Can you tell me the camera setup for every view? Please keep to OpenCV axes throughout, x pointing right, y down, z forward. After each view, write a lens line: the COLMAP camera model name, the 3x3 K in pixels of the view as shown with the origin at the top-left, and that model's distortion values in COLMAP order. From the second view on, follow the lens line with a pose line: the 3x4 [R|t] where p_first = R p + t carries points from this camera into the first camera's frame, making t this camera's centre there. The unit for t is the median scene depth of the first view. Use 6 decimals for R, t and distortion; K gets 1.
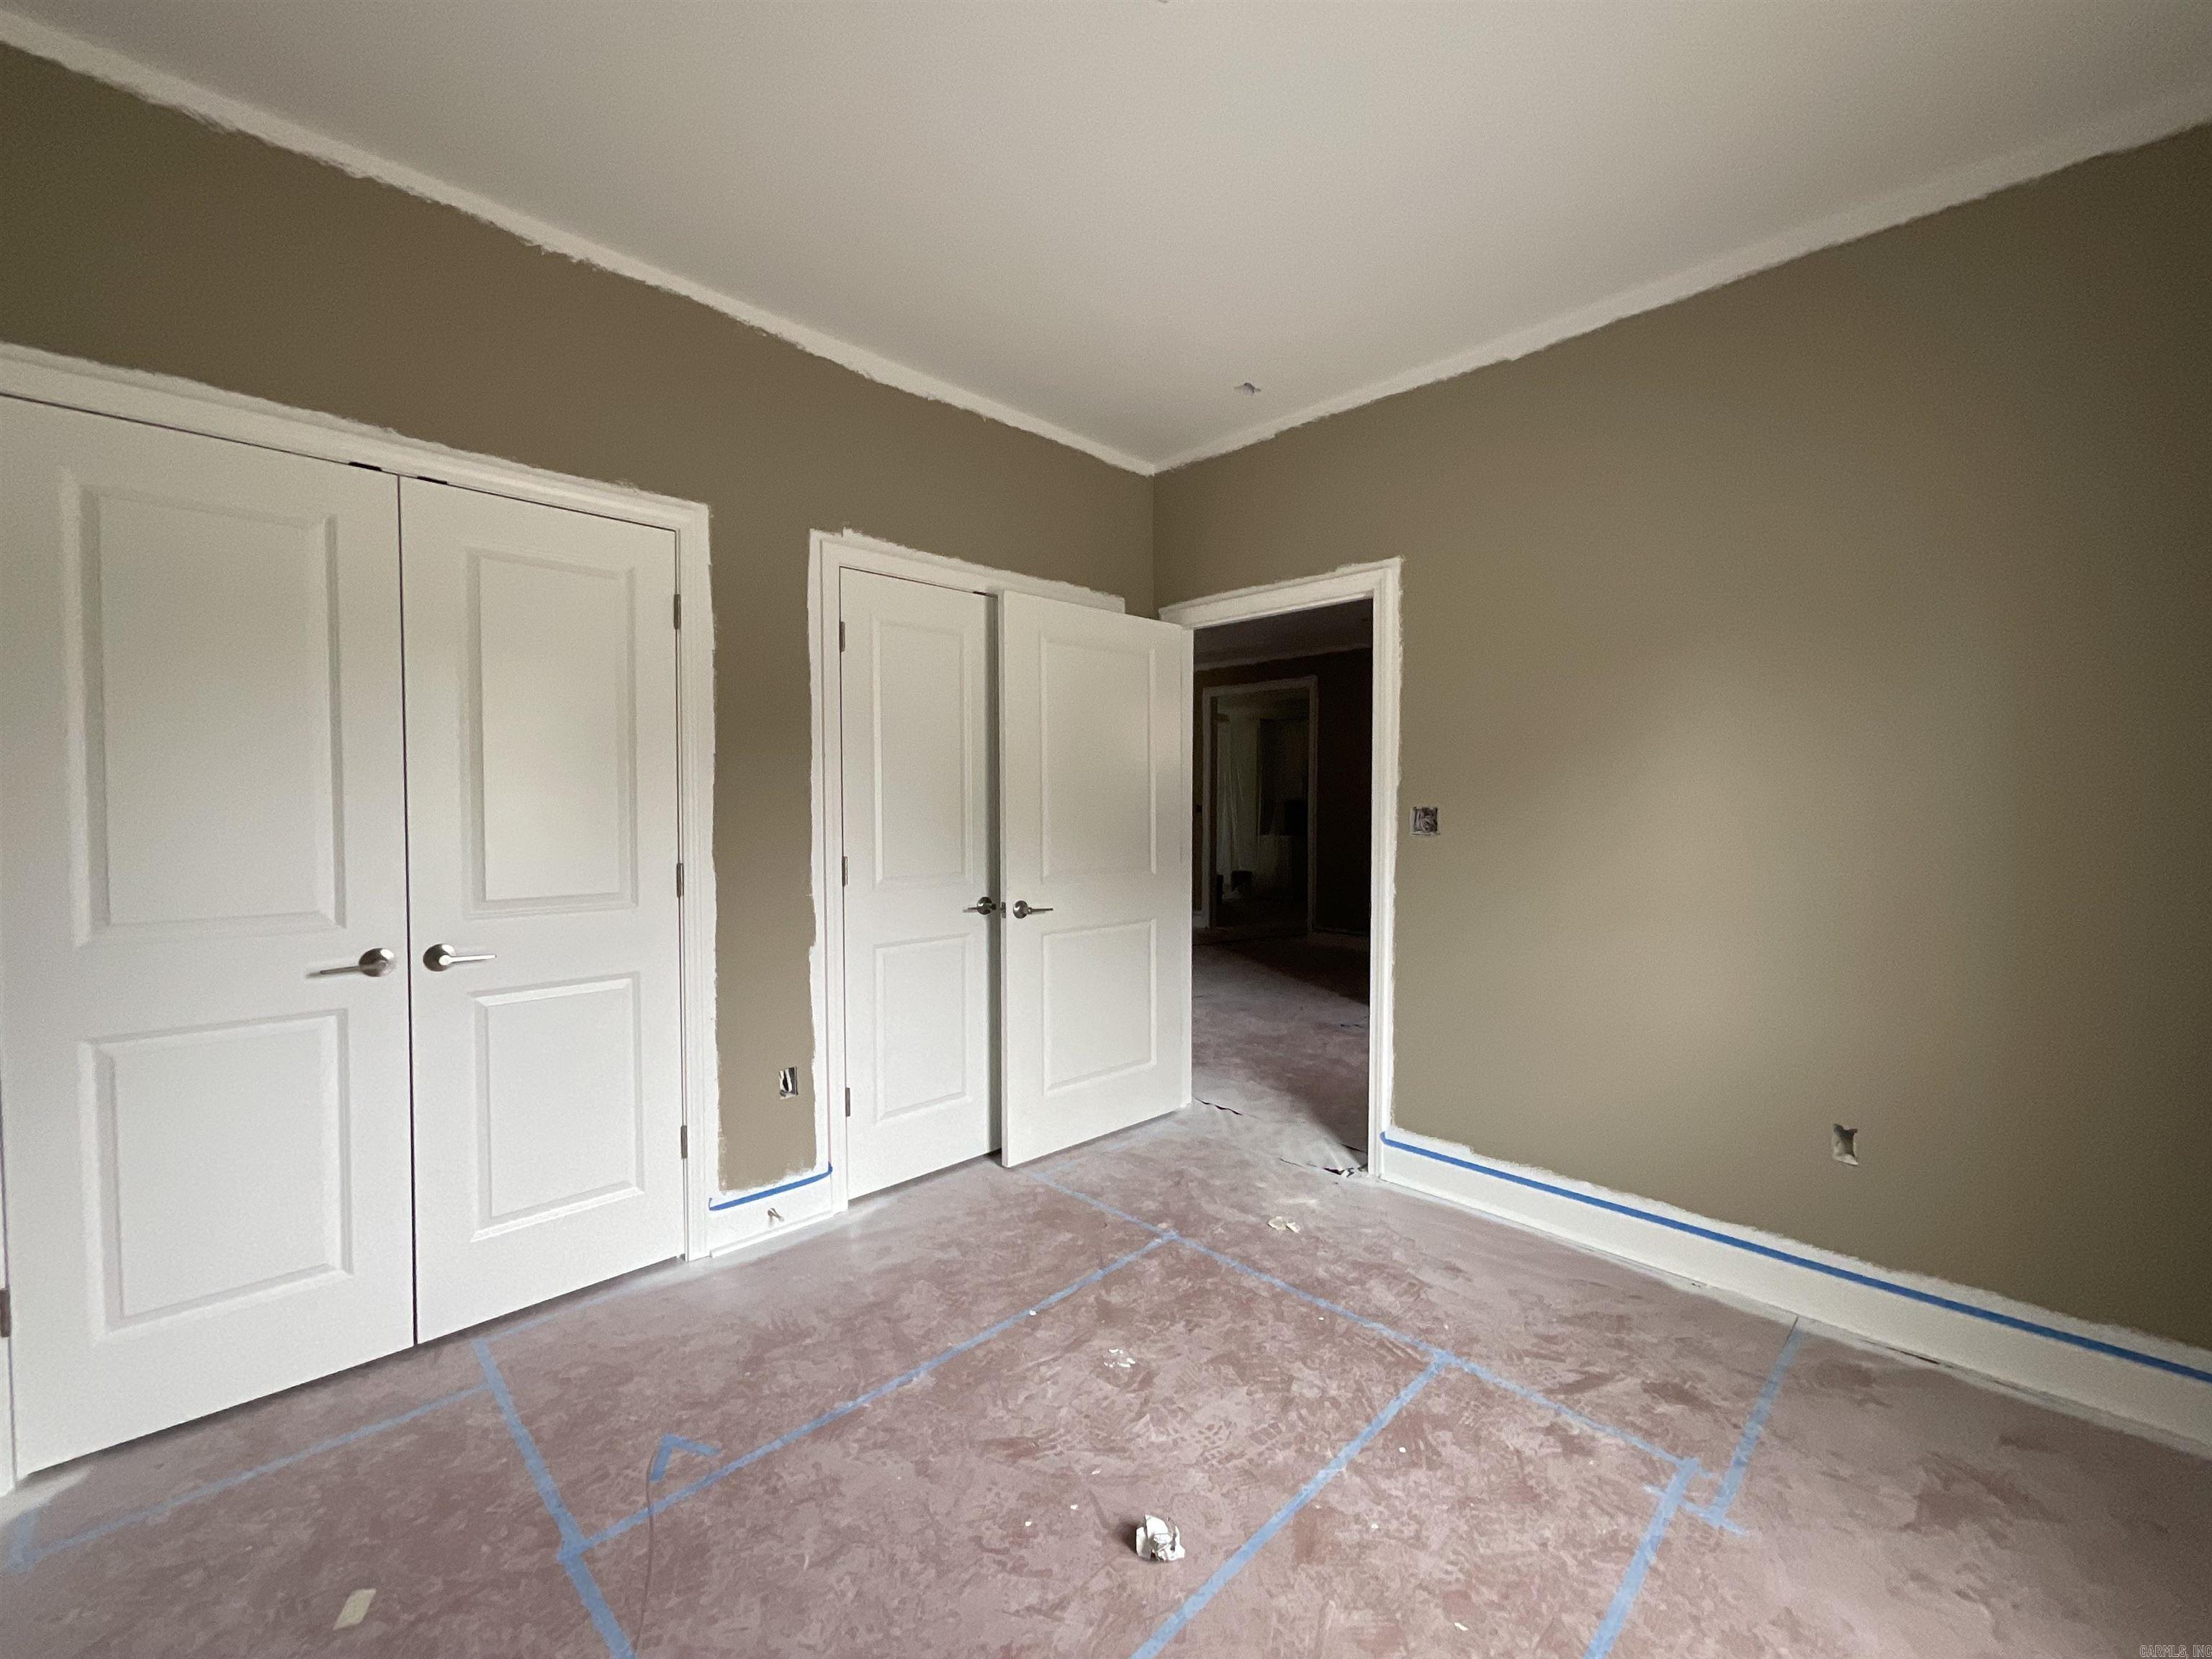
lens RADIAL K [[905.9, 0, 1089.1], [0, 905.9, 828.8], [0, 0, 1]] dist [-0.000917, -0.000306]
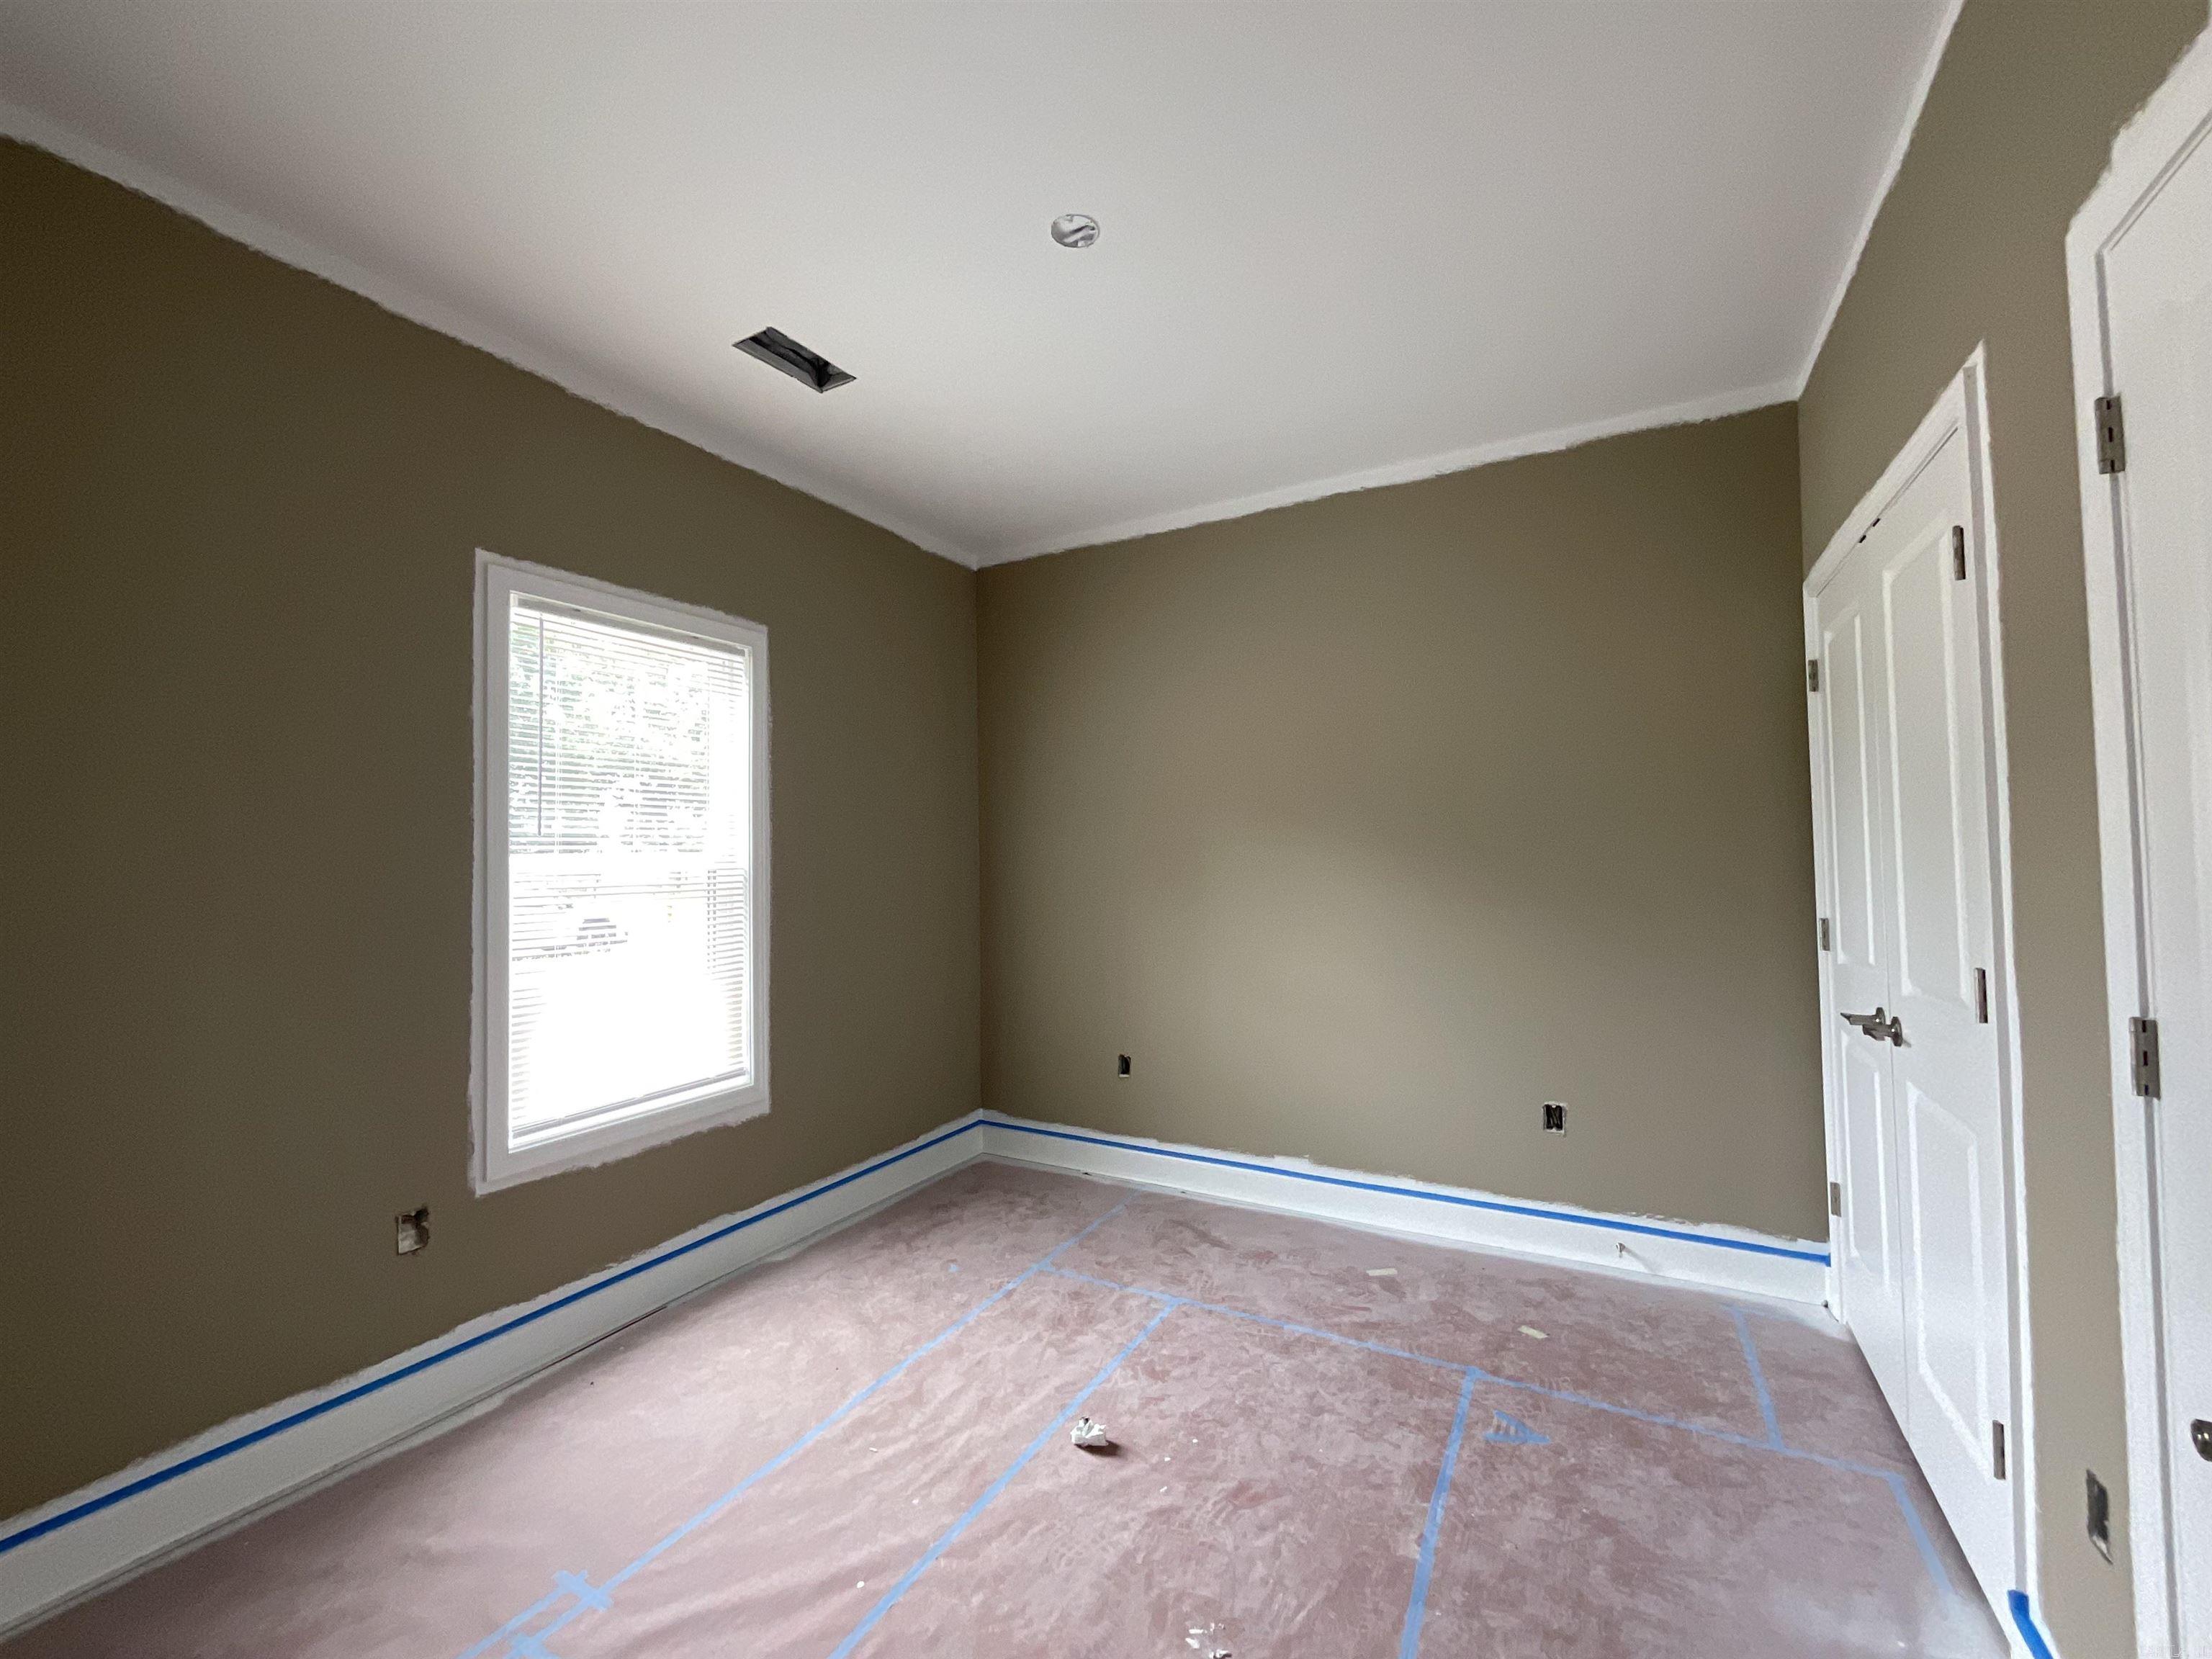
lens RADIAL K [[905.9, 0, 1089.1], [0, 905.9, 828.8], [0, 0, 1]] dist [-0.000917, -0.000306]
pose [[-0.960840, -0.000482, -0.277103, 0.372912], [0.001459, 0.999976, -0.006797, -0.063814], [0.277099, -0.006935, -0.960816, 1.920438]]
